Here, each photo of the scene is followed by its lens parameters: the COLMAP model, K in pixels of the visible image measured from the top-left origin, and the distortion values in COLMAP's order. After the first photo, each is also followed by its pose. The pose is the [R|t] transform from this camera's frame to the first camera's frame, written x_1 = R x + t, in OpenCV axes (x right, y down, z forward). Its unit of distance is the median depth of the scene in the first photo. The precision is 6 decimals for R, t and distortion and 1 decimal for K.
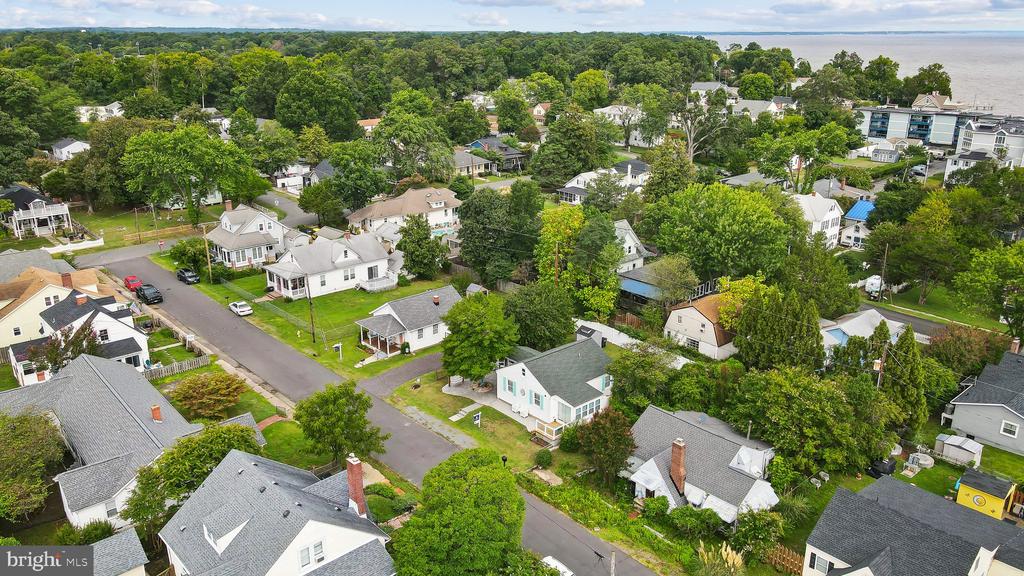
lens RADIAL K [[763.1, 0, 507.6], [0, 763.1, 289.5], [0, 0, 1]] dist [-0.007035, 0.042736]
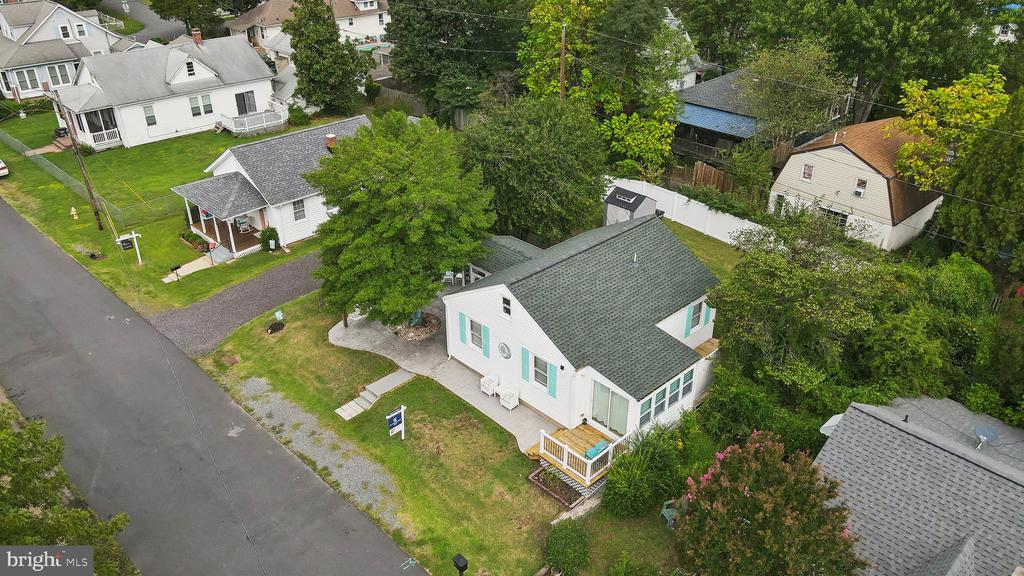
lens RADIAL K [[763.1, 0, 507.6], [0, 763.1, 289.5], [0, 0, 1]] dist [-0.007035, 0.042736]
pose [[0.999310, -0.022804, 0.029316, 0.007939], [0.017085, 0.983089, 0.182327, 0.020110], [-0.032978, -0.181700, 0.982801, 0.492960]]
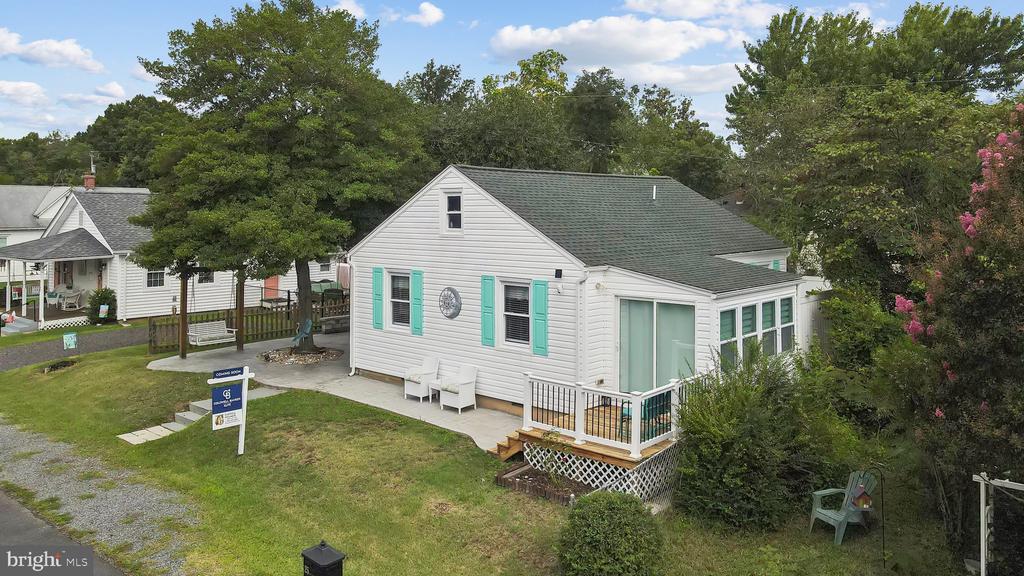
lens RADIAL K [[790.2, 0, 506.2], [0, 790.2, 198.9], [0, 0, 1]] dist [0.001190, 0.003547]
pose [[0.994262, 0.003912, 0.106897, 0.008775], [0.032108, 0.942335, -0.333126, 0.155291], [-0.102036, 0.334647, 0.936803, 0.632196]]
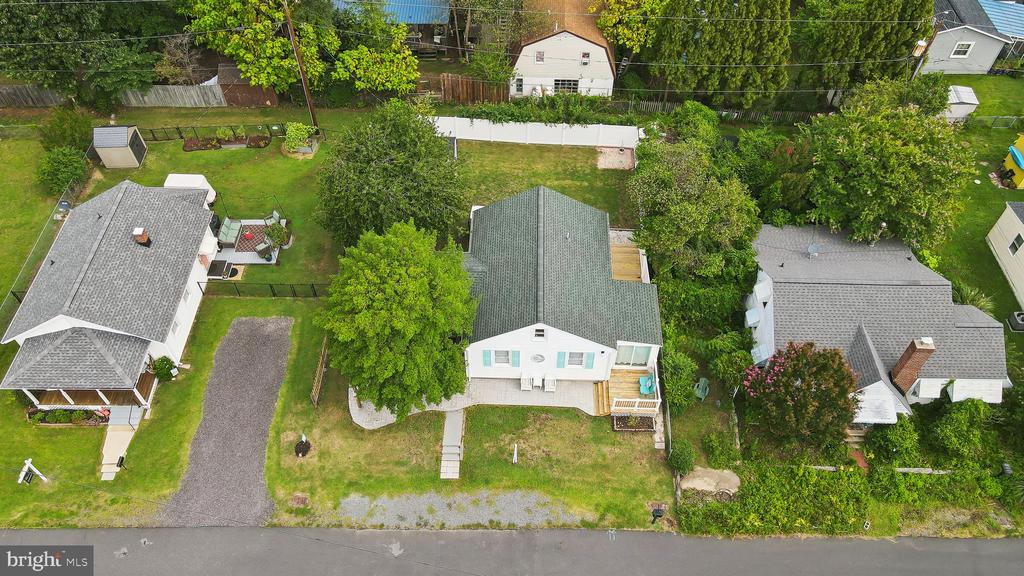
lens RADIAL K [[763.1, 0, 507.6], [0, 763.1, 289.5], [0, 0, 1]] dist [-0.007035, 0.042736]
pose [[0.684568, -0.567078, 0.458026, -0.176669], [0.236393, 0.767084, 0.596406, -0.188035], [-0.689554, -0.300006, 0.659175, 0.565239]]
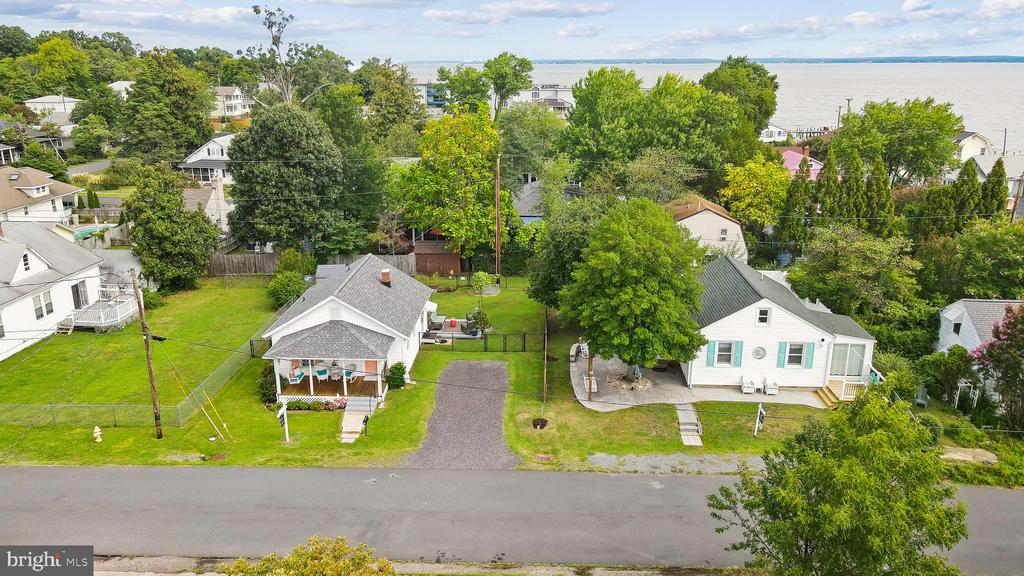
lens RADIAL K [[763.1, 0, 507.6], [0, 763.1, 289.5], [0, 0, 1]] dist [-0.007035, 0.042736]
pose [[0.703591, -0.203860, 0.680735, -0.405399], [0.228911, 0.971922, 0.054465, 0.012847], [-0.672725, 0.117507, 0.730502, 0.590291]]
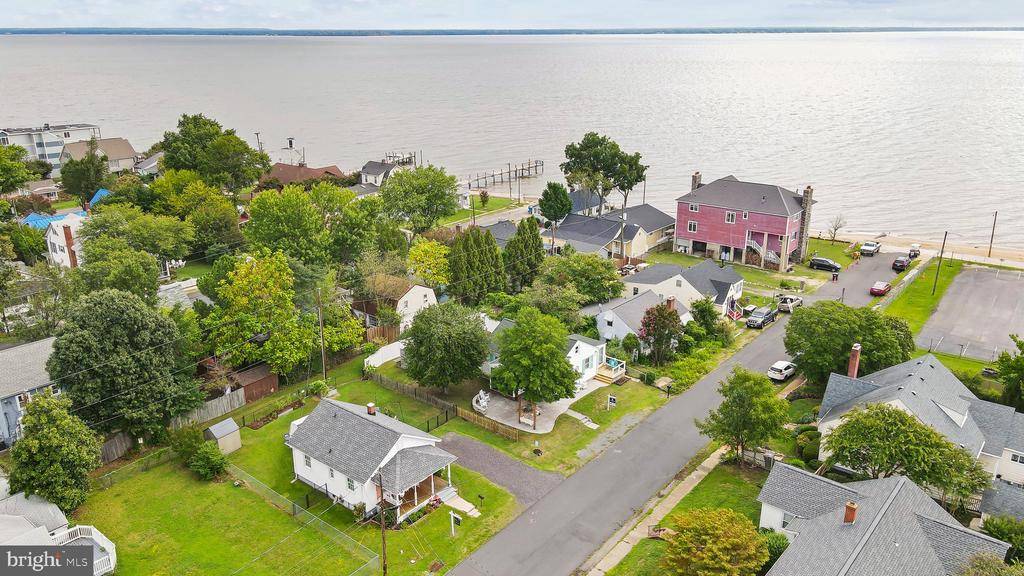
lens RADIAL K [[763.1, 0, 507.6], [0, 763.1, 289.5], [0, 0, 1]] dist [-0.007035, 0.042736]
pose [[-0.152164, -0.317608, 0.935933, -0.753704], [0.318722, 0.880603, 0.350650, -0.296486], [-0.935555, 0.351658, -0.032768, 0.904170]]
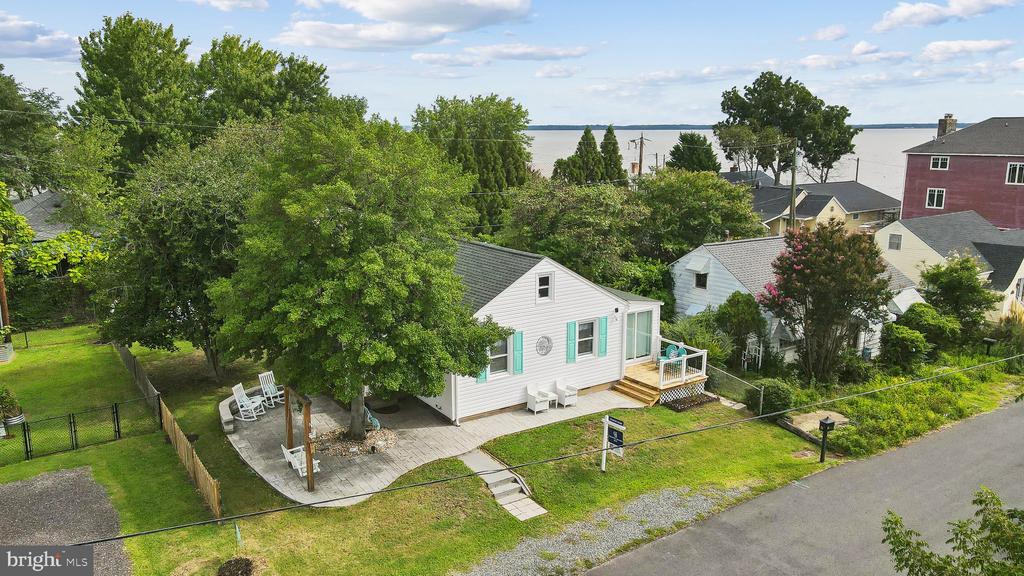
lens RADIAL K [[763.1, 0, 507.6], [0, 763.1, 289.5], [0, 0, 1]] dist [-0.007035, 0.042736]
pose [[0.133922, -0.204650, 0.969630, -0.275529], [0.320544, 0.934791, 0.153025, 0.040153], [-0.937719, 0.290316, 0.190789, 0.783465]]
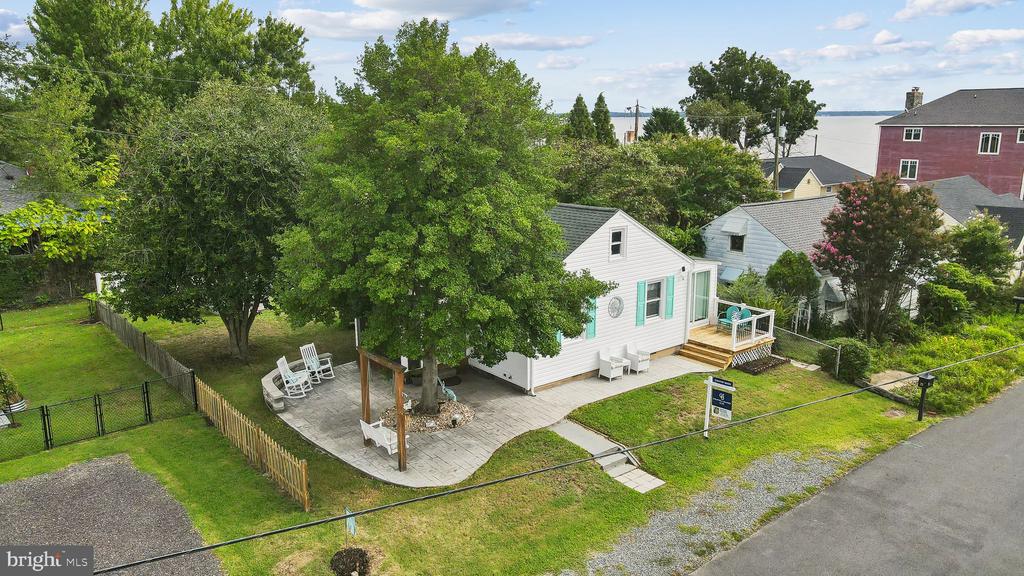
lens RADIAL K [[763.1, 0, 507.6], [0, 763.1, 289.5], [0, 0, 1]] dist [-0.007035, 0.042736]
pose [[0.045215, -0.221348, 0.974146, -0.256793], [0.324168, 0.925625, 0.195277, 0.038643], [-0.944918, 0.306957, 0.113607, 0.837924]]
